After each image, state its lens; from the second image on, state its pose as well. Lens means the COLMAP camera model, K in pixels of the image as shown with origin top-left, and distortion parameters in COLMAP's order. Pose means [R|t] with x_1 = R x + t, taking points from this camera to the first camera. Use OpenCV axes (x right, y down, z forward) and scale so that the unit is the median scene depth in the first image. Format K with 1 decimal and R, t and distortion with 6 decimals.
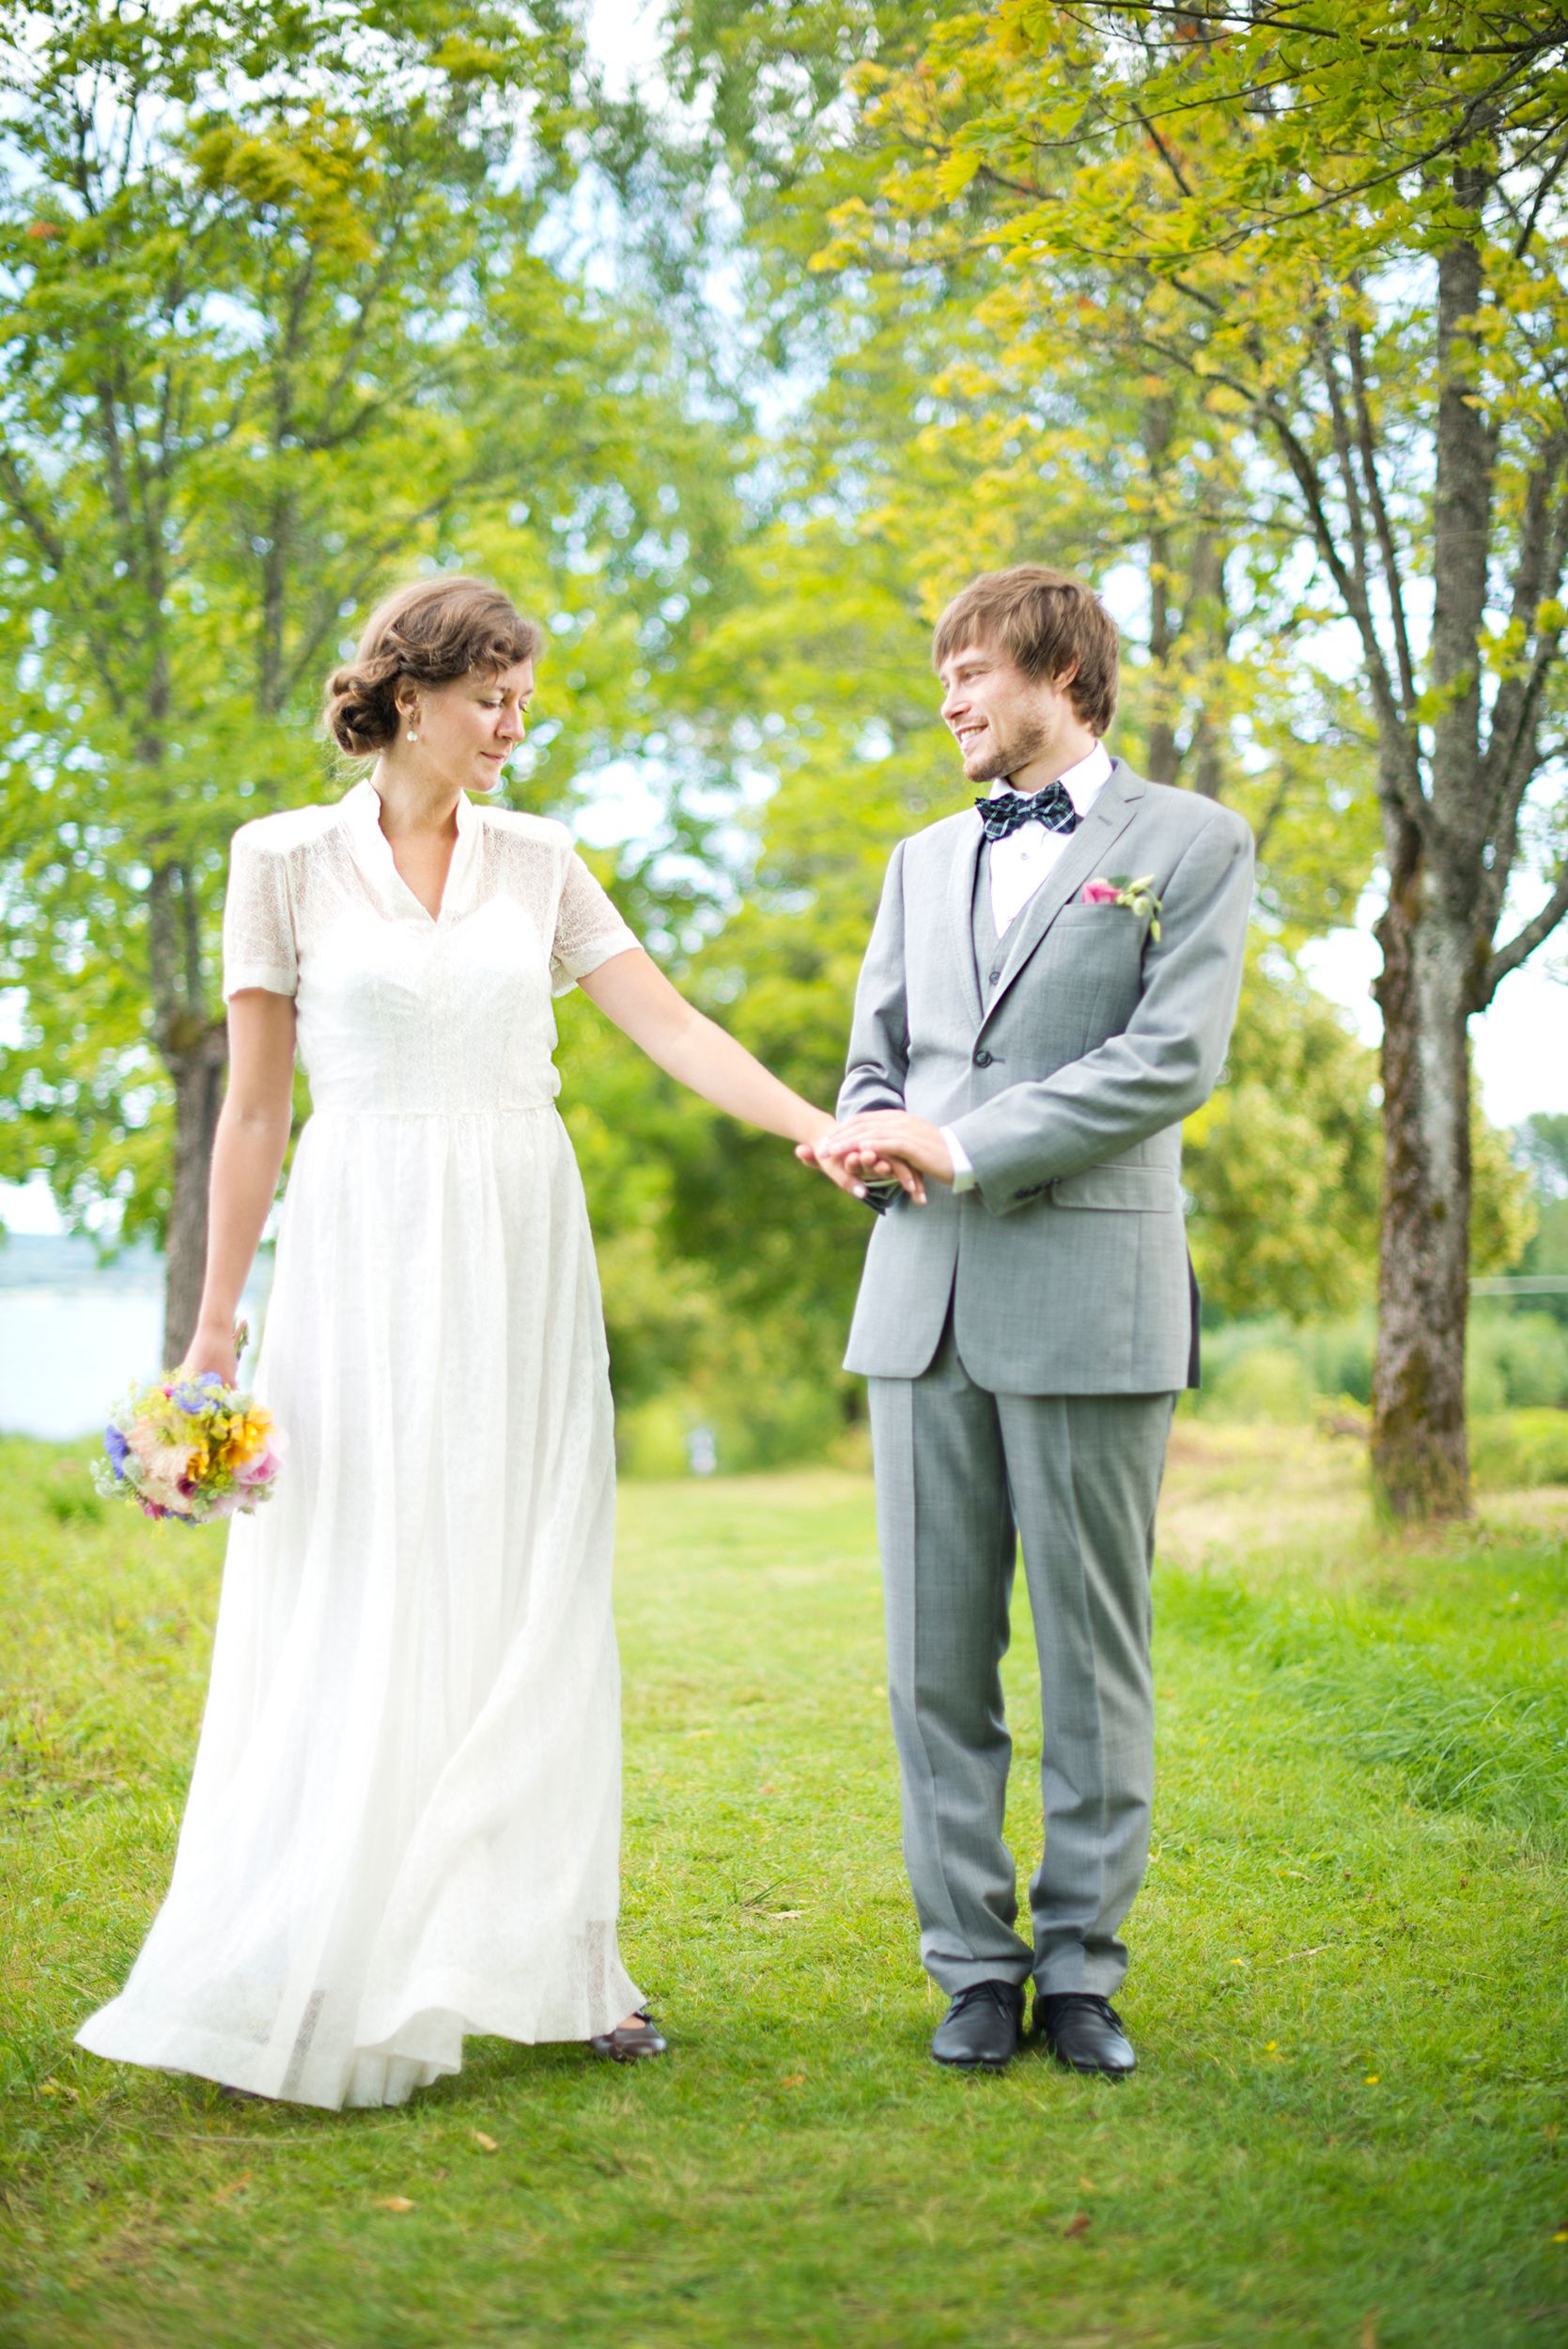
lens RADIAL K [[3522.3, 0, 792.9], [0, 3522.3, 1169.0], [0, 0, 1]] dist [-0.092650, 0.000000]
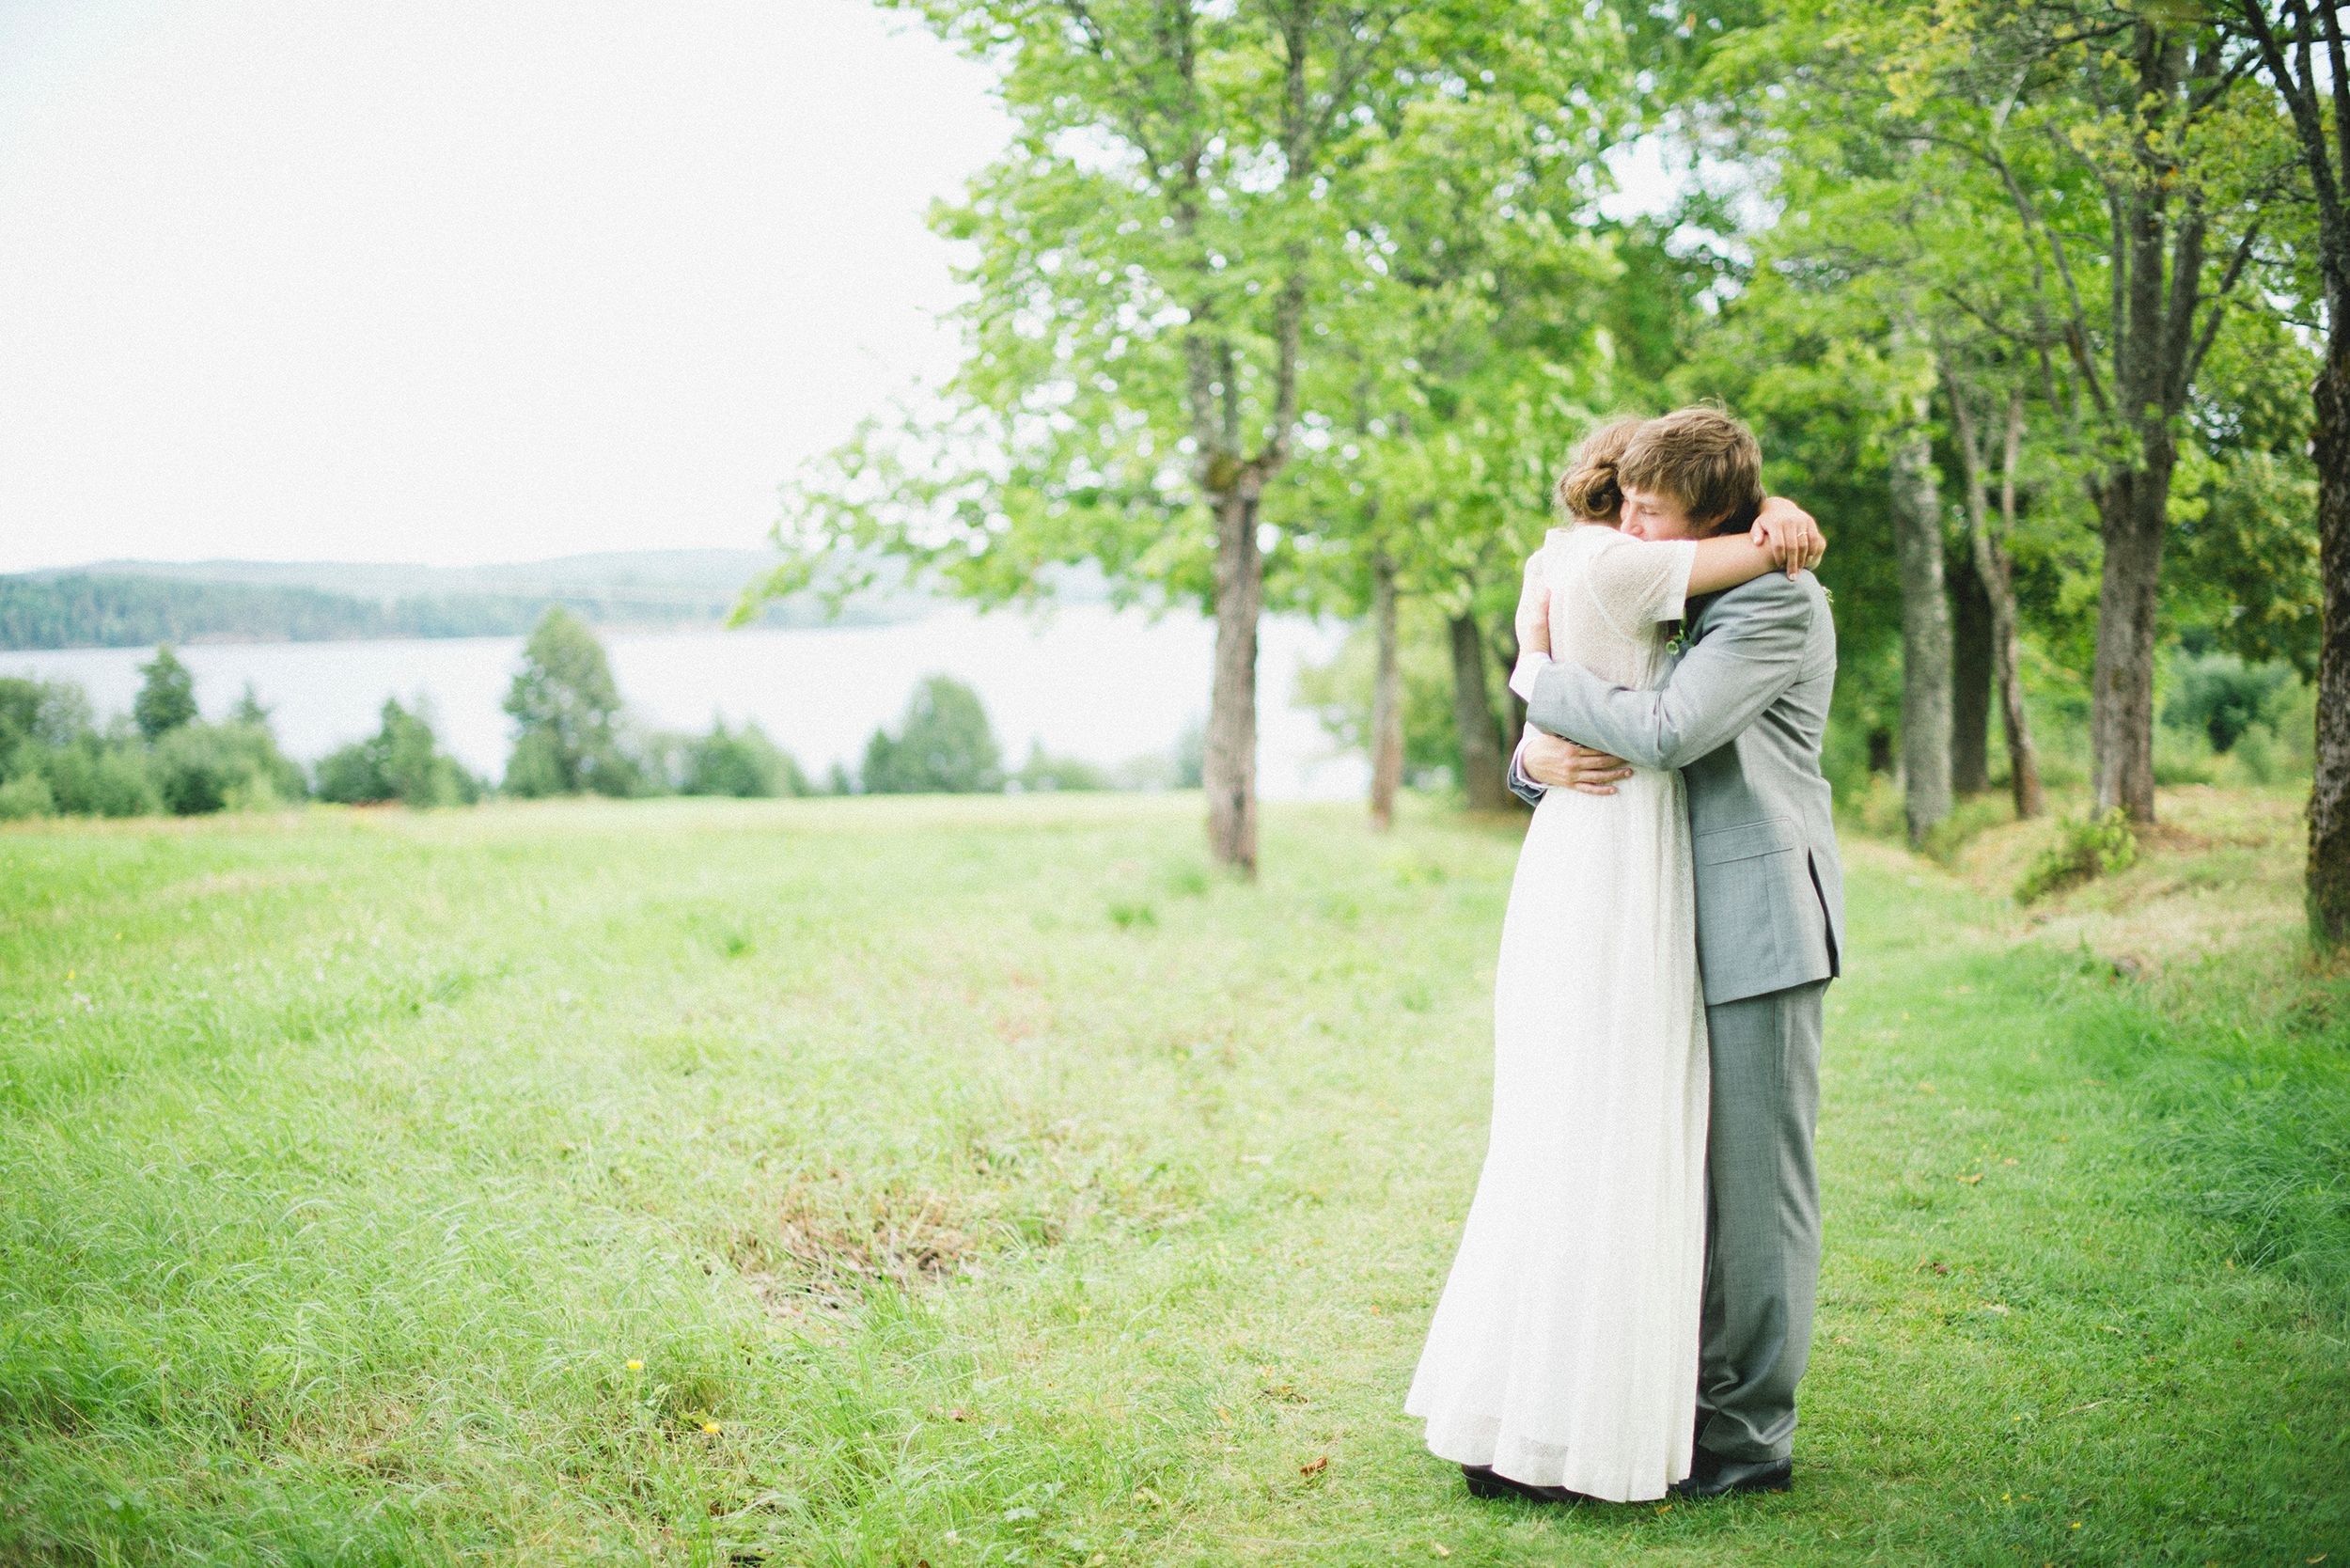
lens RADIAL K [[3524.1, 0, 1166.1], [0, 3524.1, 786.5], [0, 0, 1]] dist [-0.092650, 0.000000]
pose [[0.982244, -0.002546, -0.187590, 0.036552], [0.018864, 0.996180, 0.085257, -0.081135], [0.186656, -0.087282, 0.978540, -0.206915]]
